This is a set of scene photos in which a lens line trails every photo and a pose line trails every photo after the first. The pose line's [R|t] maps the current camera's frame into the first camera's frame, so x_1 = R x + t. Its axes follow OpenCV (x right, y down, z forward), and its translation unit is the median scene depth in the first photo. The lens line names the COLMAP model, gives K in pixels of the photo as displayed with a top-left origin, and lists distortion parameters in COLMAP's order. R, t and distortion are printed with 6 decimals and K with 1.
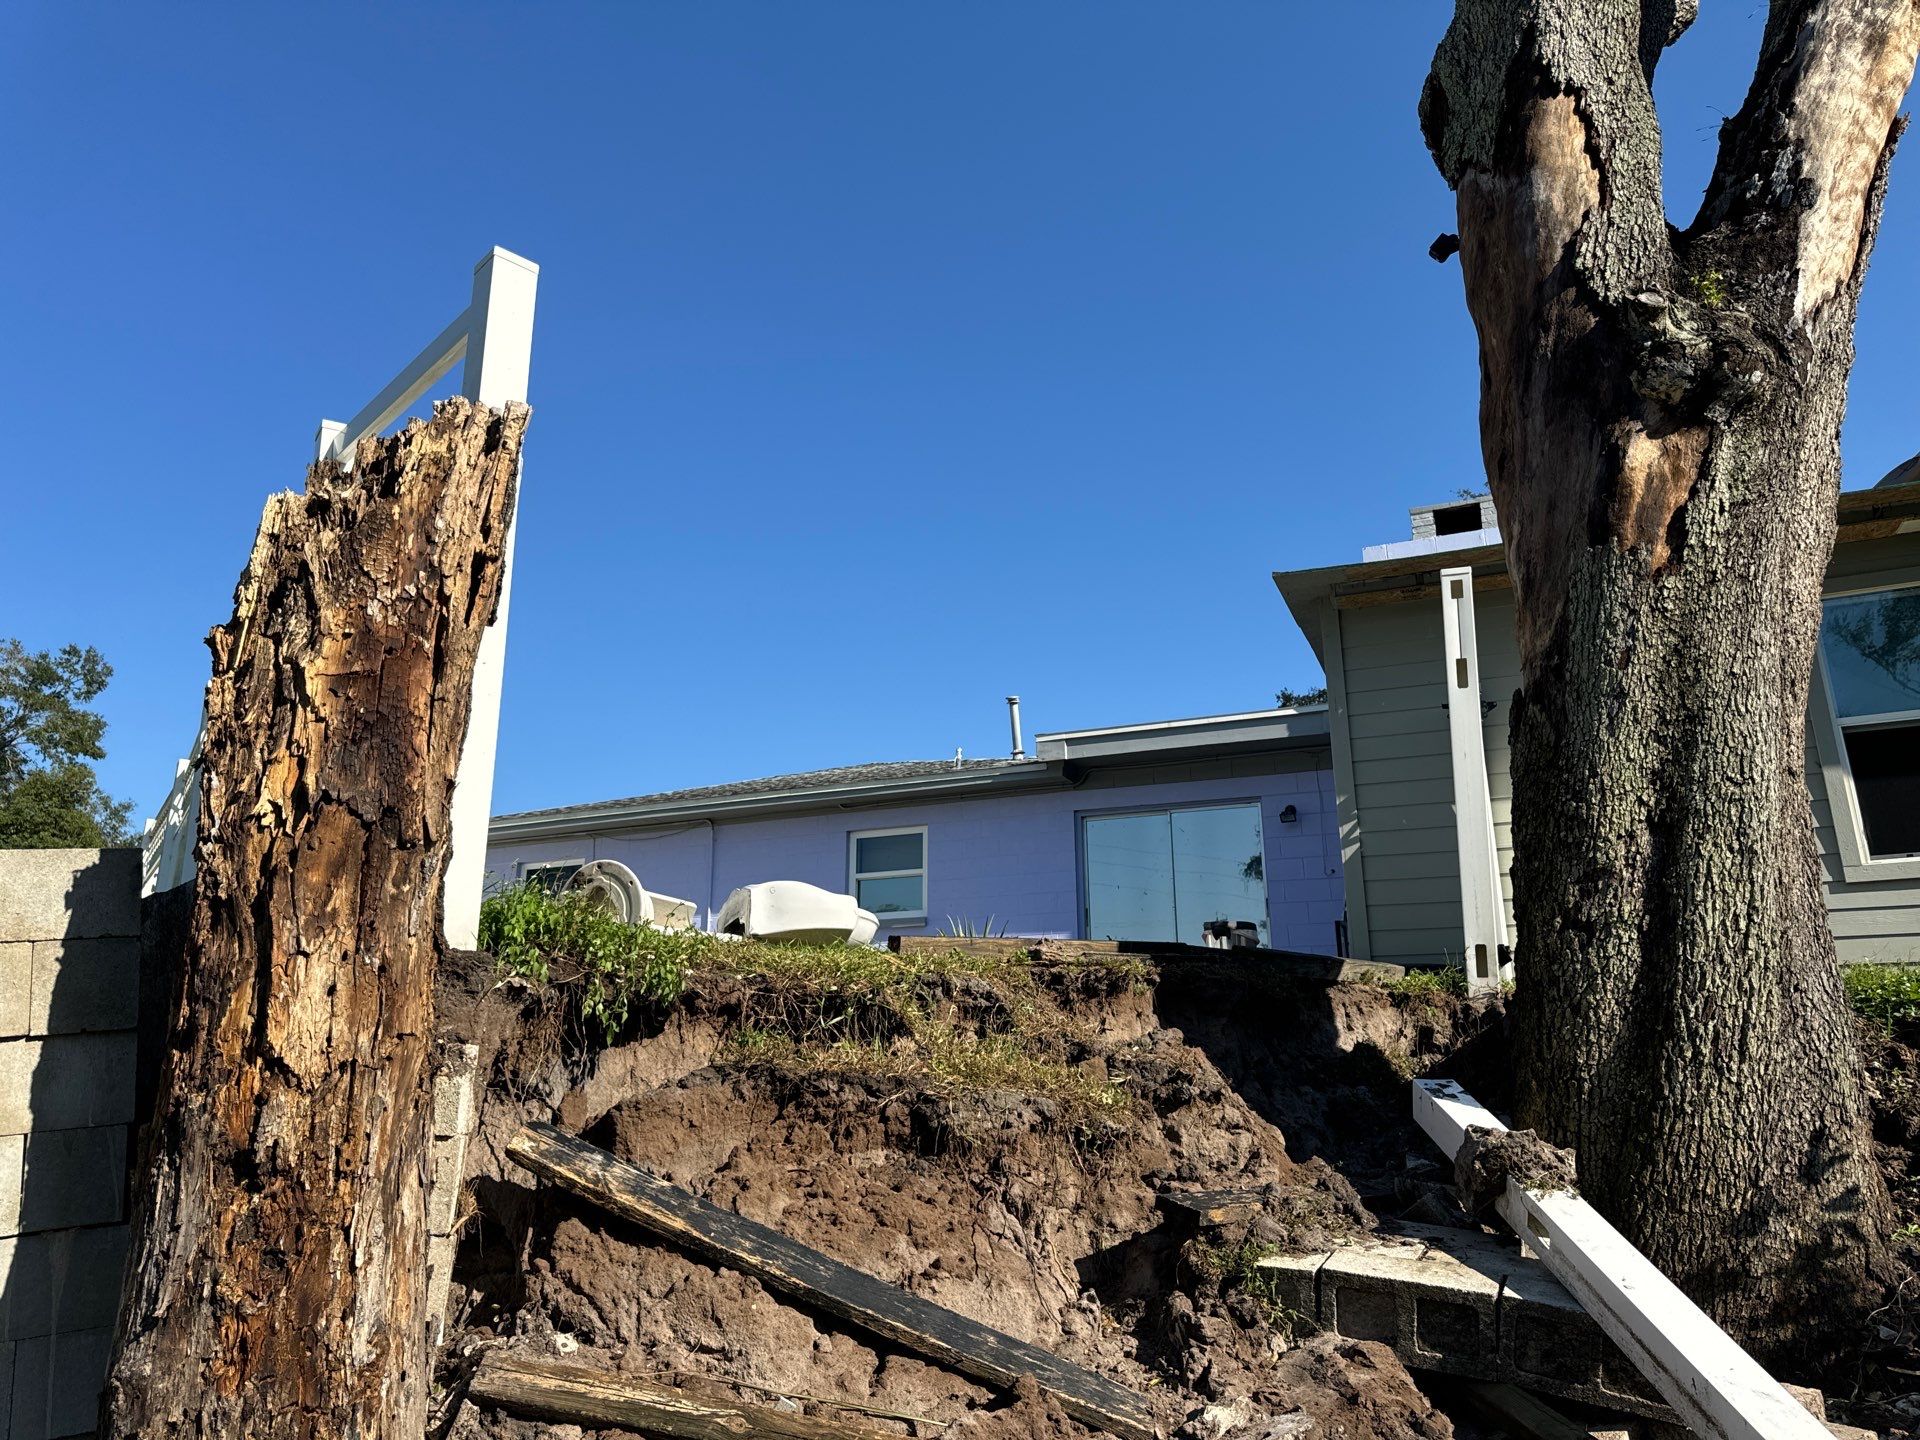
lens RADIAL K [[1357.6, 0, 957.5], [0, 1357.6, 705.4], [0, 0, 1]] dist [0.044889, -0.057466]
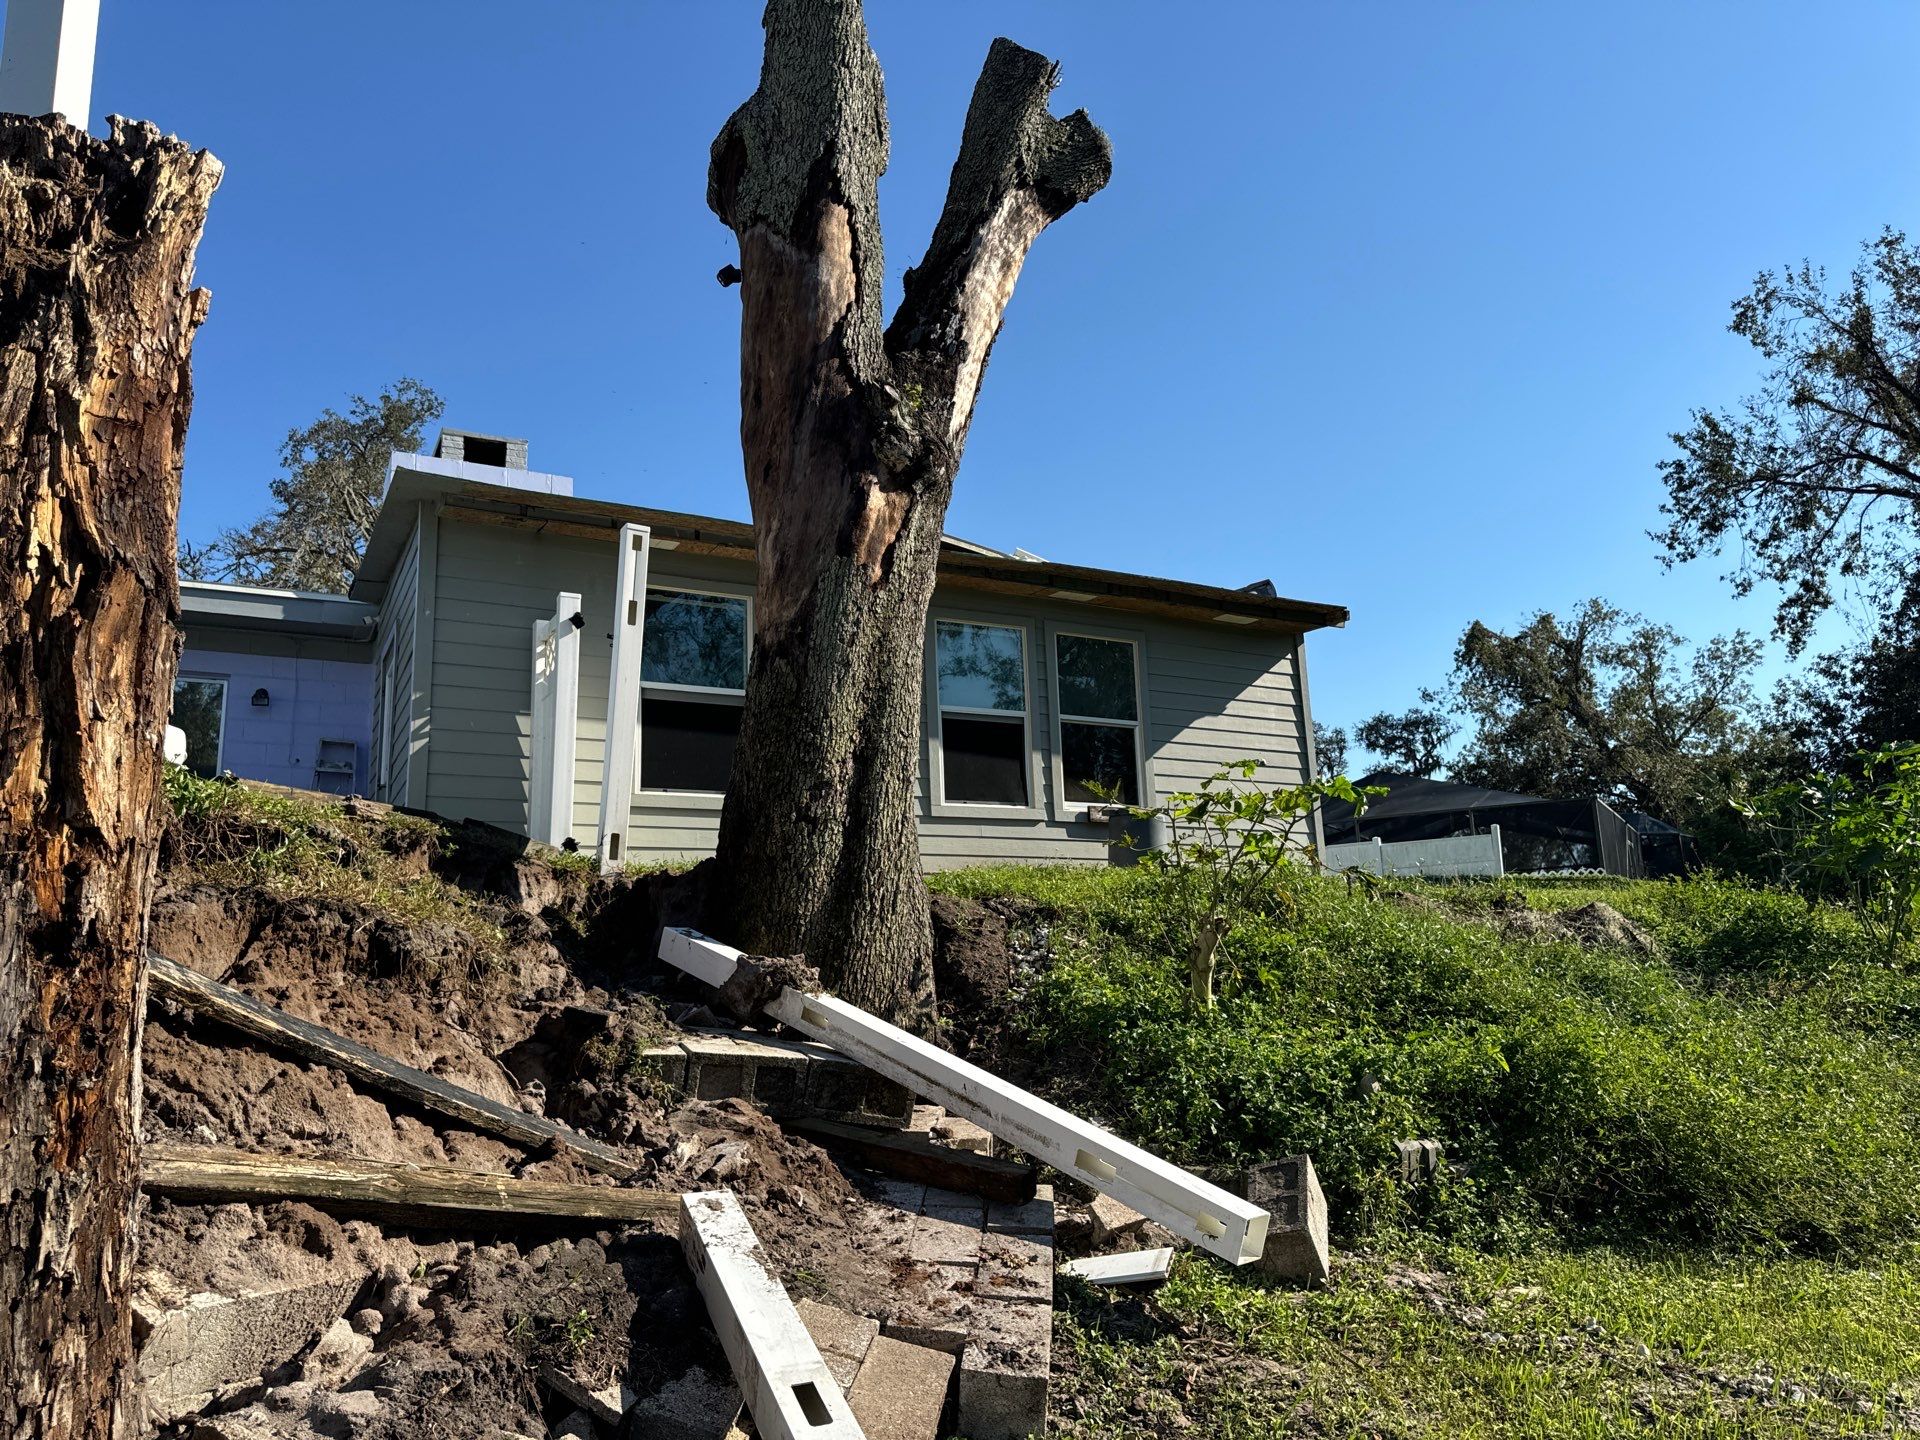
lens RADIAL K [[1348.1, 0, 951.8], [0, 1348.1, 726.7], [0, 0, 1]] dist [0.160474, -0.296062]
pose [[0.641154, 0.137765, 0.754945, -0.520584], [-0.193801, 0.980935, -0.014414, 0.057203], [-0.742537, -0.137068, 0.655630, -0.018940]]
